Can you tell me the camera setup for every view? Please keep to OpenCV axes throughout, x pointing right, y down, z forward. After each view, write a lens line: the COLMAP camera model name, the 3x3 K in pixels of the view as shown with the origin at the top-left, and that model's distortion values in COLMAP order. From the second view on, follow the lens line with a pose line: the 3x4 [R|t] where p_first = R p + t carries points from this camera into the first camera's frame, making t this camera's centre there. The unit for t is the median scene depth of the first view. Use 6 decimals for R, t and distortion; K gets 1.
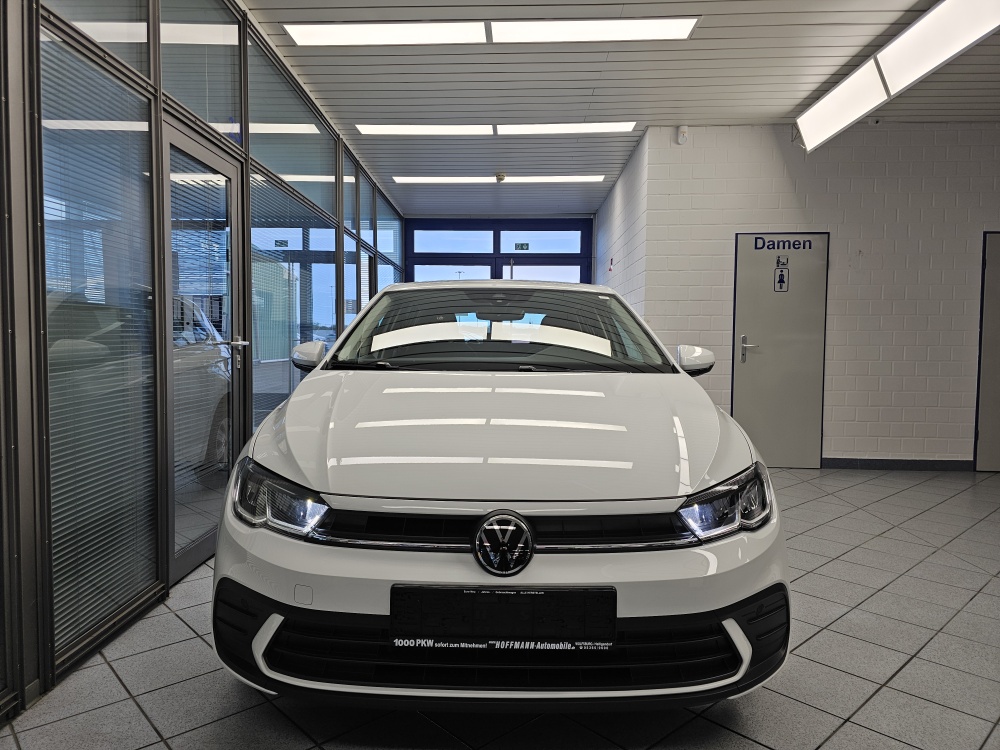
lens RADIAL K [[673.8, 0, 502.0], [0, 673.8, 374.8], [0, 0, 1]] dist [0.012636, -0.013557]
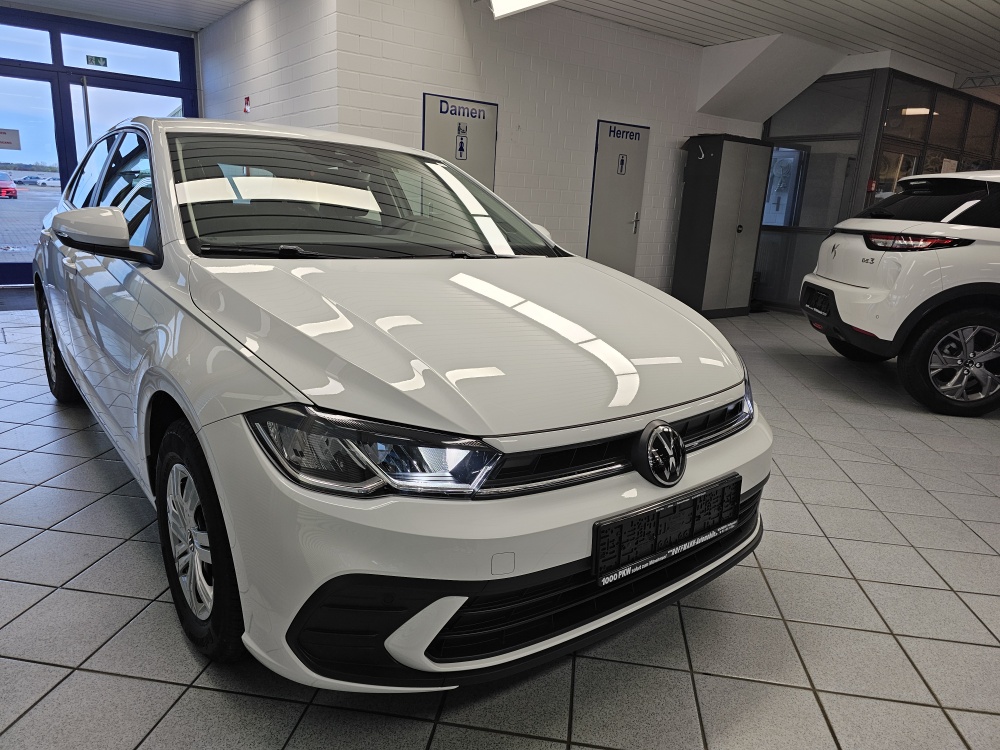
lens RADIAL K [[673.8, 0, 501.8], [0, 673.8, 377.3], [0, 0, 1]] dist [0.012636, -0.013557]
pose [[0.771766, -0.123607, 0.623777, -0.223652], [-0.015134, 0.977078, 0.212342, -0.017831], [-0.635726, -0.173319, 0.752205, 0.126529]]
